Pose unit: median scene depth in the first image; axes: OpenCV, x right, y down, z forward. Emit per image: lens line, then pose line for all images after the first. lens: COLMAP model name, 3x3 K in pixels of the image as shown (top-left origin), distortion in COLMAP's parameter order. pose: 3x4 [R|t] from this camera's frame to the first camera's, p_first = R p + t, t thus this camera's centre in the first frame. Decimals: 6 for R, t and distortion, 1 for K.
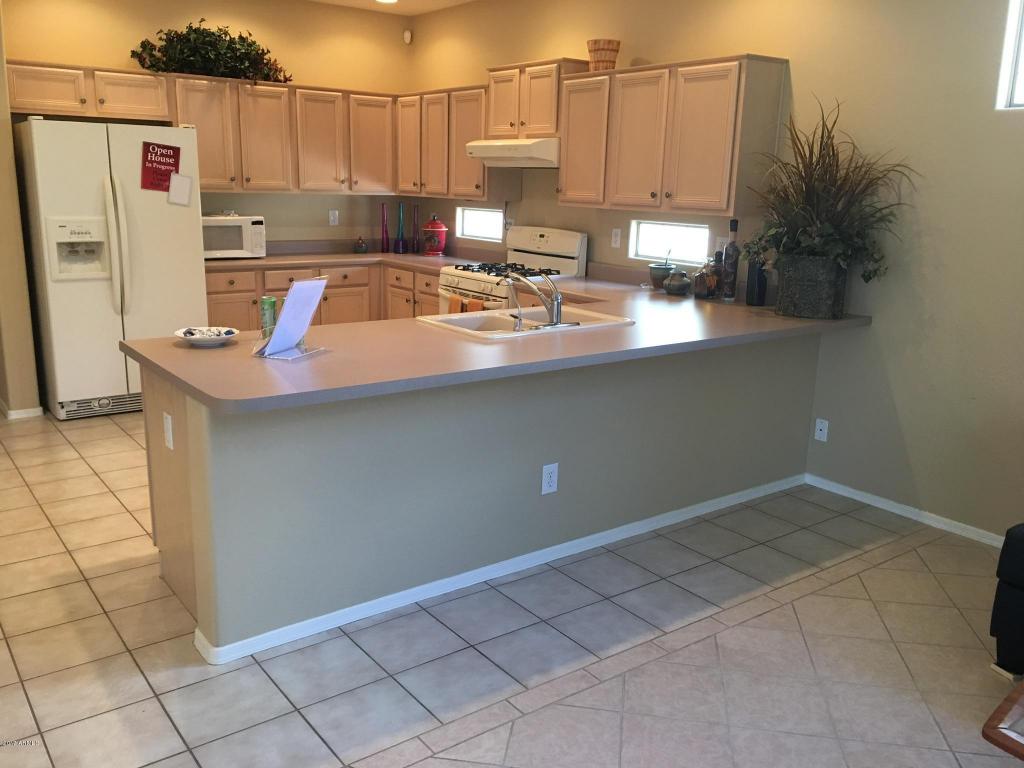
lens RADIAL K [[863.6, 0, 514.6], [0, 863.6, 375.4], [0, 0, 1]] dist [0.066572, -0.087124]
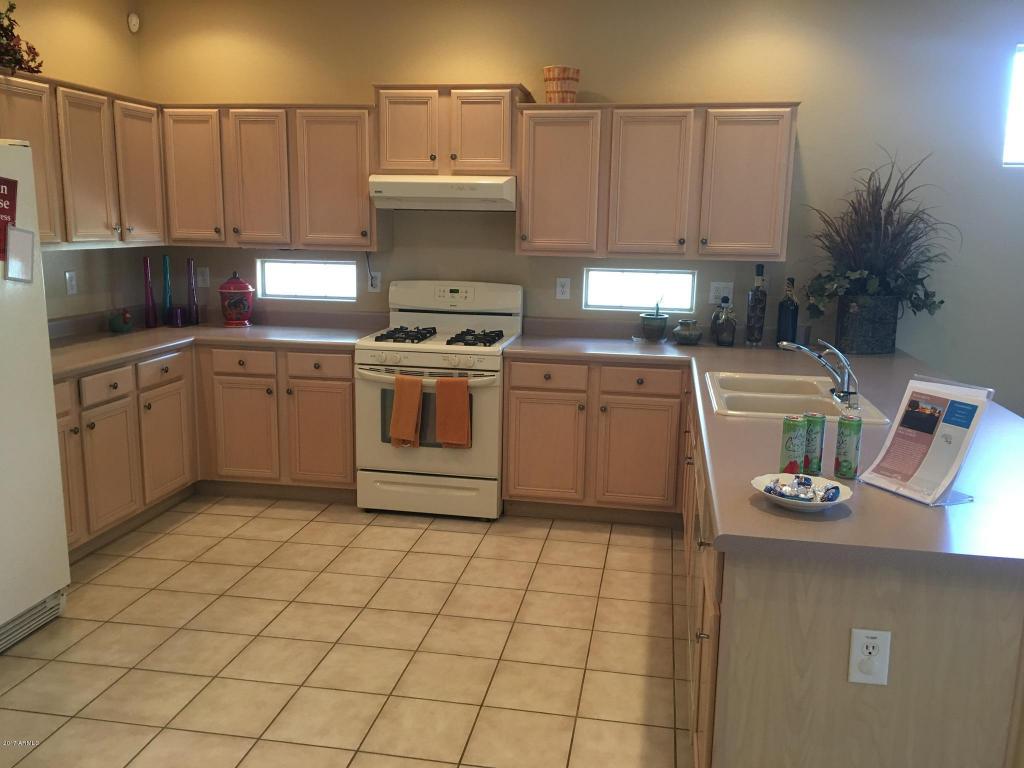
lens RADIAL K [[863.6, 0, 517.3], [0, 863.6, 380.0], [0, 0, 1]] dist [0.066572, -0.087124]
pose [[0.733907, -0.136744, 0.665343, -0.520823], [0.152224, 0.987723, 0.035090, -0.103378], [-0.661973, 0.075528, 0.745713, 0.370600]]
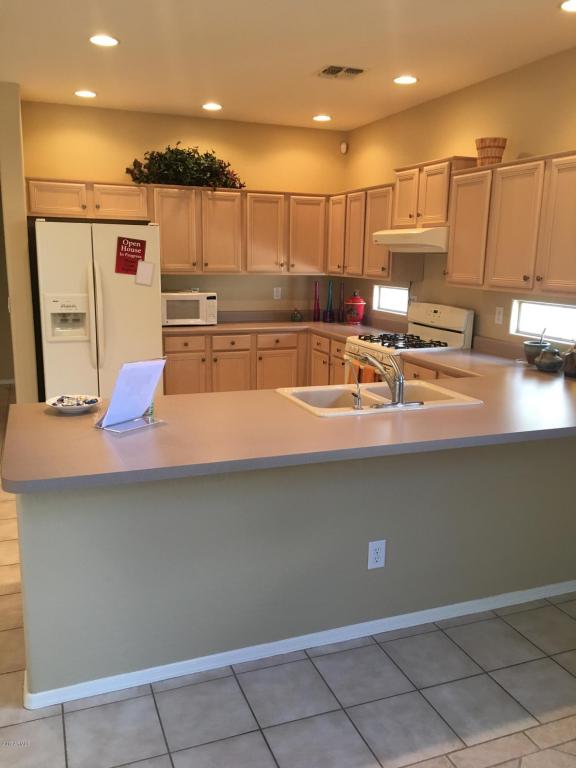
lens RADIAL K [[647.7, 0, 293.6], [0, 647.7, 381.2], [0, 0, 1]] dist [0.066572, -0.087124]
pose [[0.962596, 0.044785, -0.267212, 0.090230], [-0.054010, 0.998168, -0.027269, -0.038296], [0.265502, 0.040681, 0.963252, 0.134771]]
